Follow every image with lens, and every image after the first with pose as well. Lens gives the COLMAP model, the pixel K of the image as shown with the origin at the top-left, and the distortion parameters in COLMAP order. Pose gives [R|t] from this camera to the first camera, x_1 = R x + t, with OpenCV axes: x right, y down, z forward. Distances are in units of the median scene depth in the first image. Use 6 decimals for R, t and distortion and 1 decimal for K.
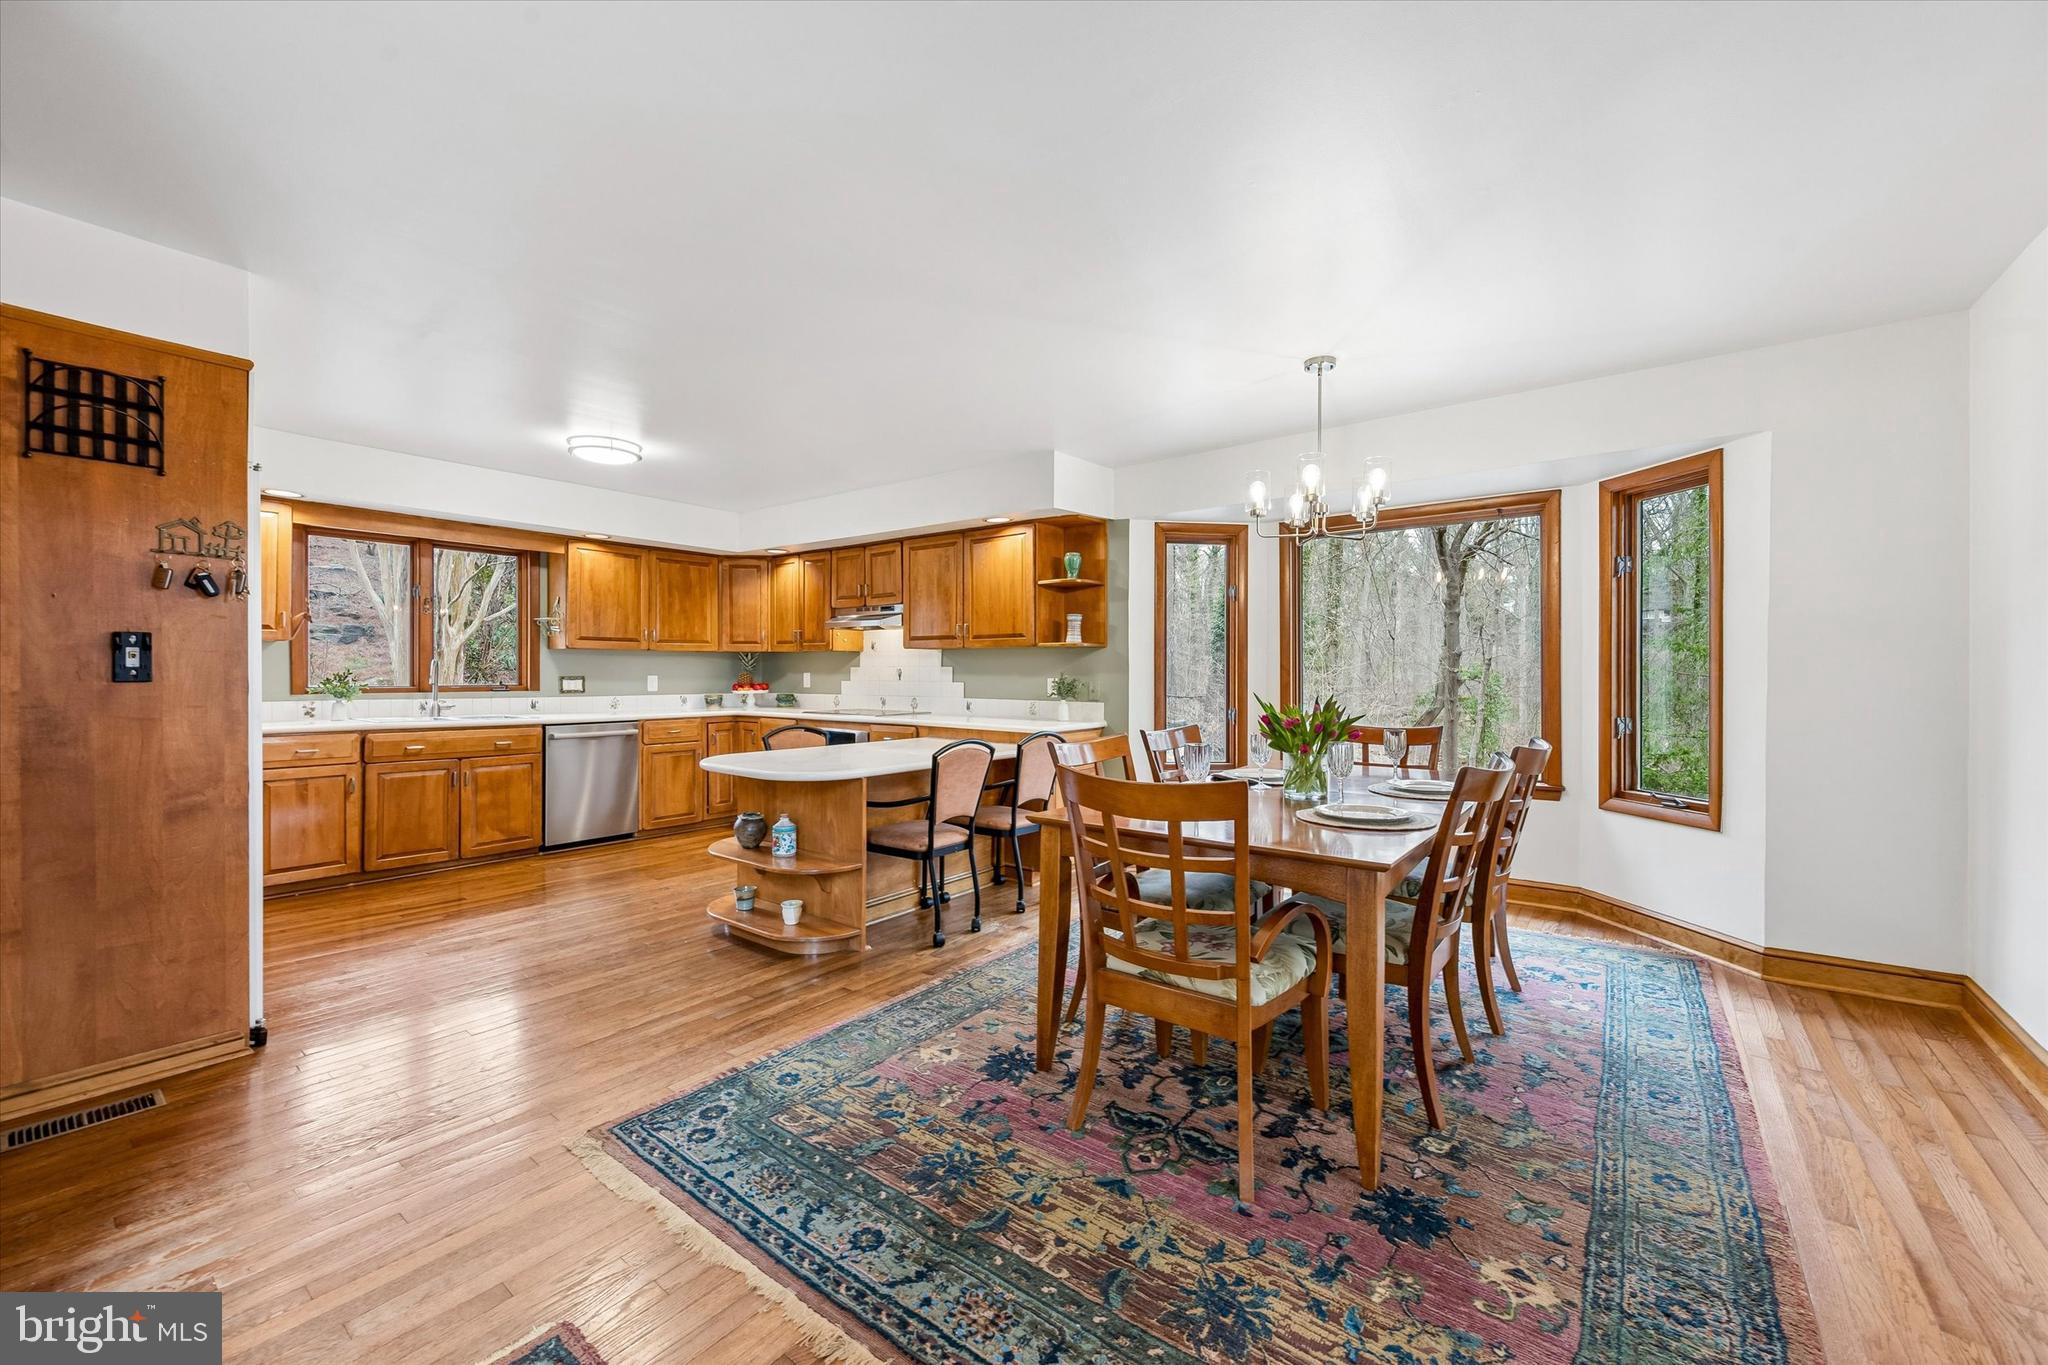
lens RADIAL K [[797.0, 0, 1033.1], [0, 797.0, 672.9], [0, 0, 1]] dist [-0.003755, 0.000597]
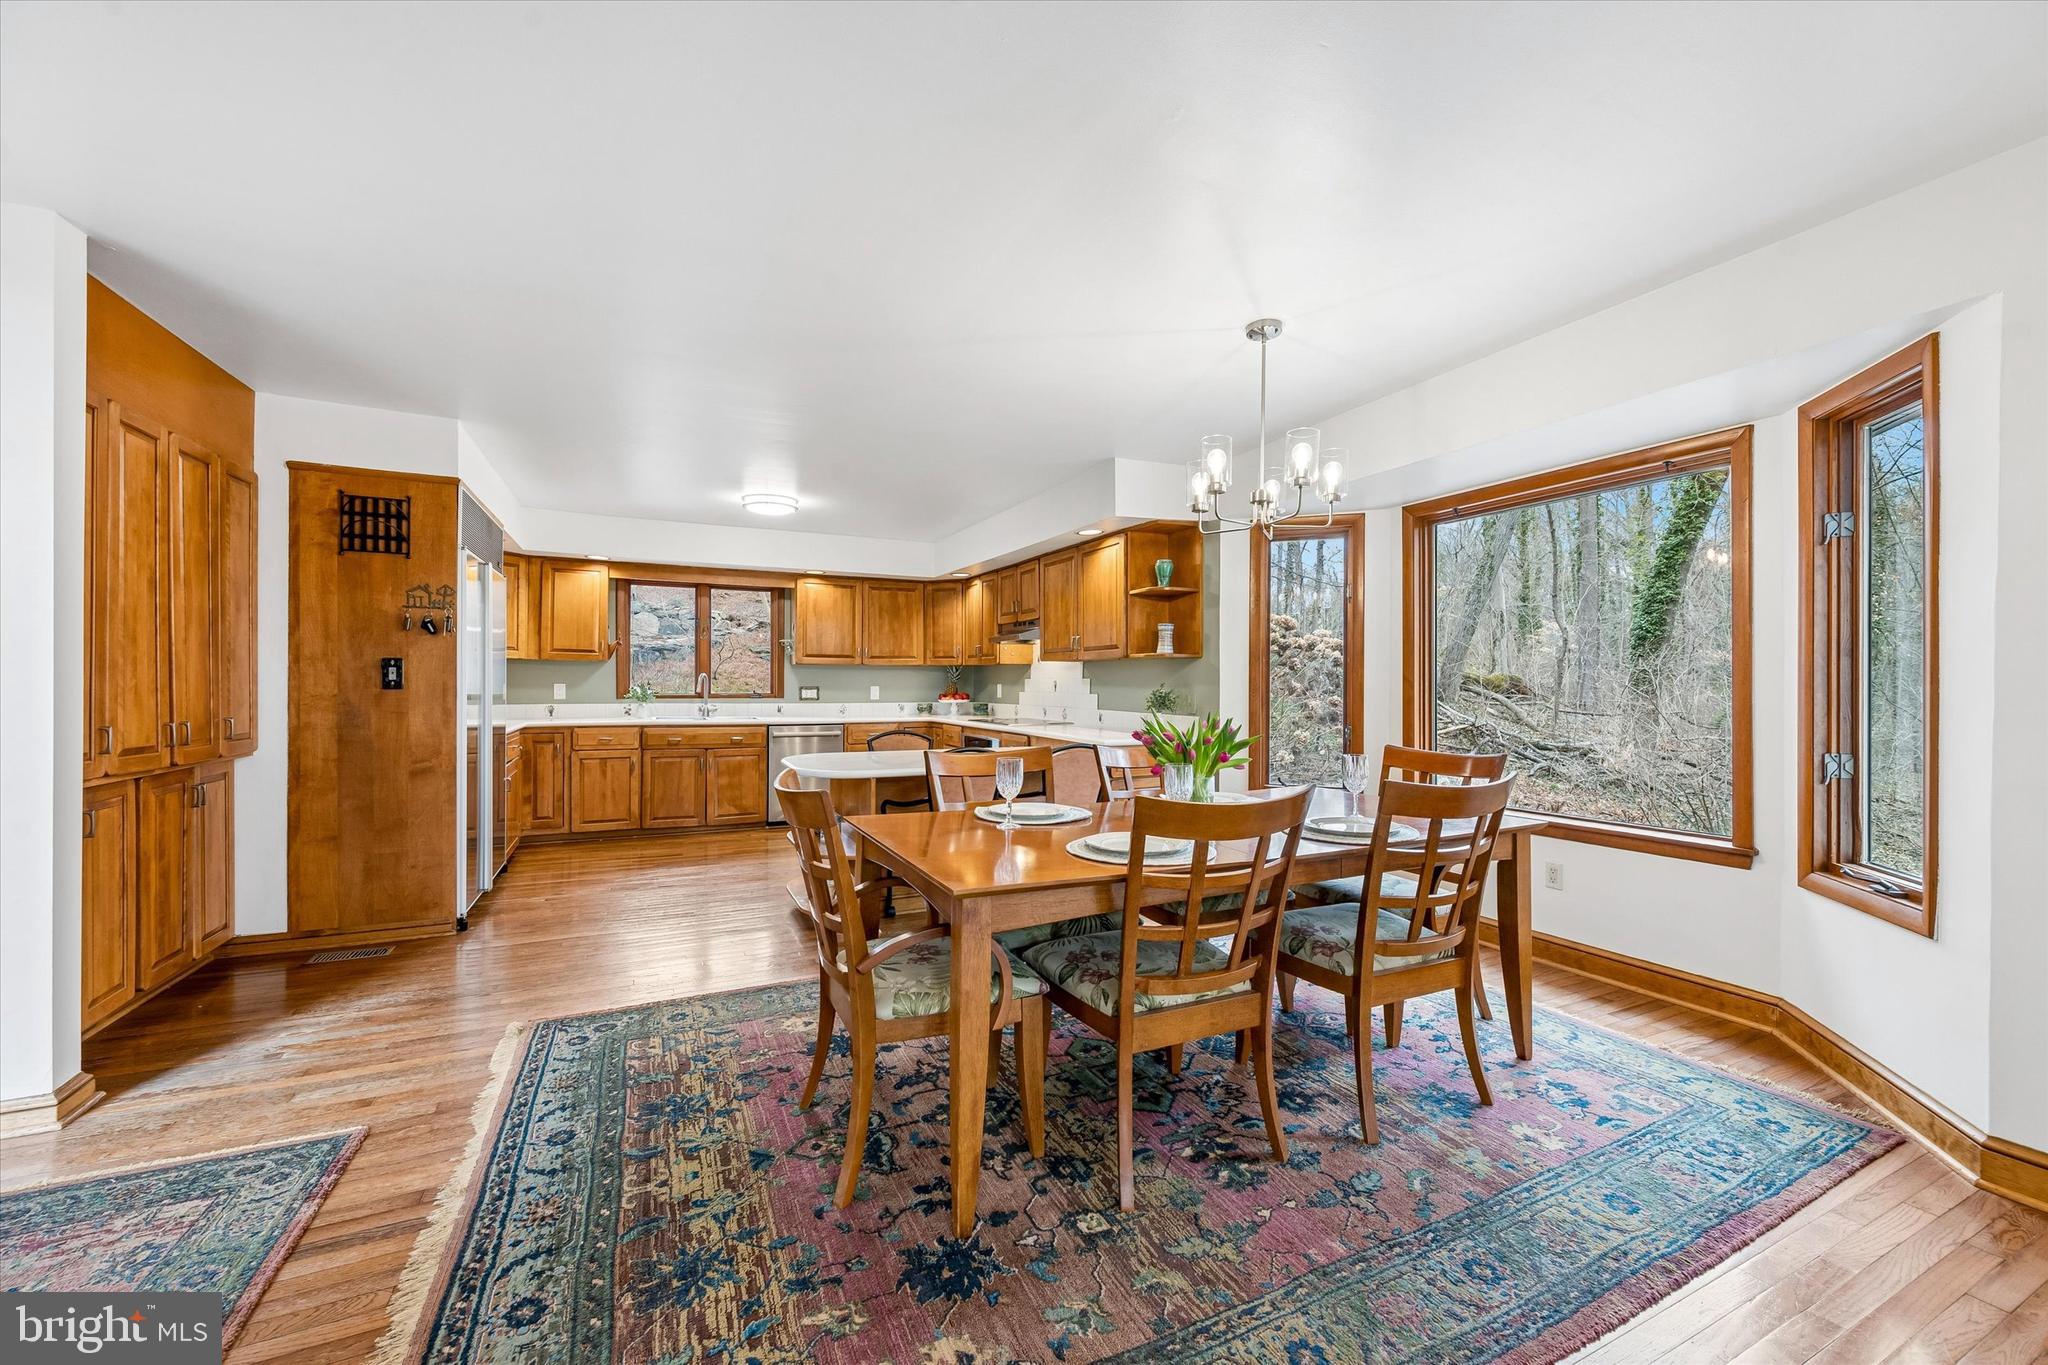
lens RADIAL K [[797.0, 0, 1034.3], [0, 797.0, 678.5], [0, 0, 1]] dist [-0.003755, 0.000597]
pose [[0.890686, -0.000920, -0.454618, 0.405523], [-0.002387, 0.999975, -0.006701, -0.001062], [0.454612, 0.007054, 0.890662, 0.087375]]
